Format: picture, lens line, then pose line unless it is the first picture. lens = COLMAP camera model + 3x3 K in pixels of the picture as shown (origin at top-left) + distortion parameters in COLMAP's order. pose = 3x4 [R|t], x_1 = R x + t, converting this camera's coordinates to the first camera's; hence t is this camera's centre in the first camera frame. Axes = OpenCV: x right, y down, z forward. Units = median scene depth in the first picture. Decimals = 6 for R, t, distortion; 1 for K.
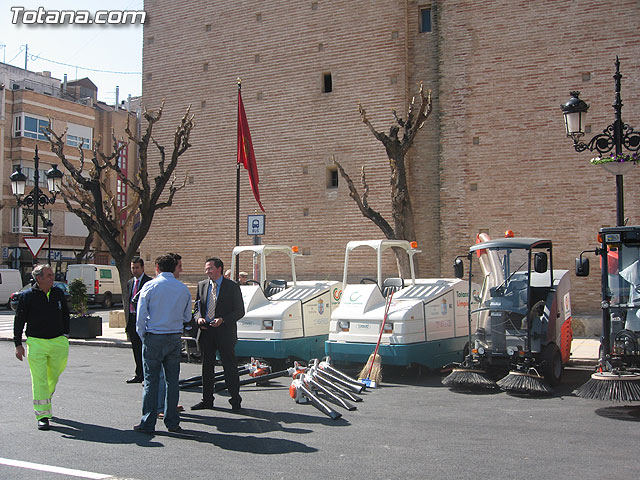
lens RADIAL K [[700.1, 0, 320.7], [0, 700.1, 251.0], [0, 0, 1]] dist [-0.138377, 0.123298]
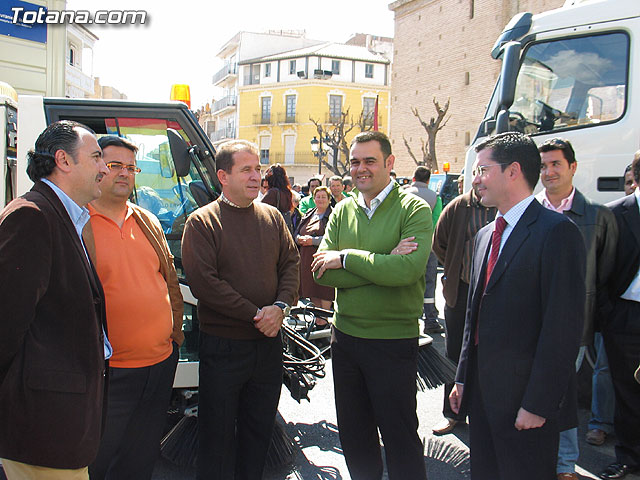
lens RADIAL K [[666.0, 0, 317.9], [0, 666.0, 237.3], [0, 0, 1]] dist [-0.186044, 0.233871]
pose [[0.774724, 0.065117, -0.628938, 0.777365], [-0.007910, 0.995603, 0.093337, -0.019707], [0.632250, -0.067335, 0.771832, -0.432269]]
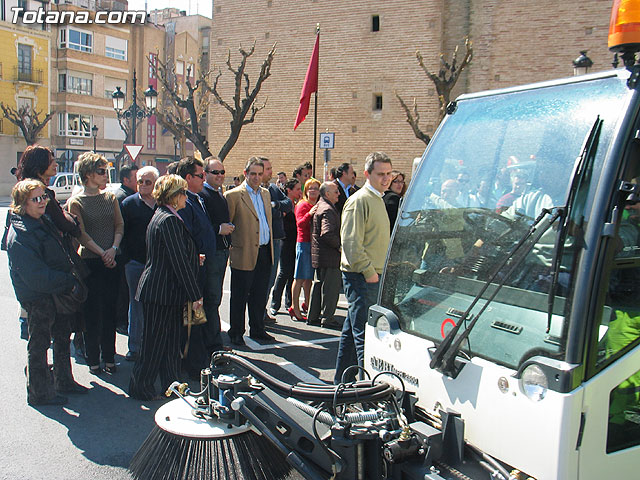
lens RADIAL K [[666.0, 0, 317.9], [0, 666.0, 237.3], [0, 0, 1]] dist [-0.186044, 0.233871]
pose [[0.999571, 0.025143, 0.015002, -0.108867], [-0.026797, 0.992068, 0.122817, -0.009154], [-0.011795, -0.123166, 0.992316, -0.198439]]
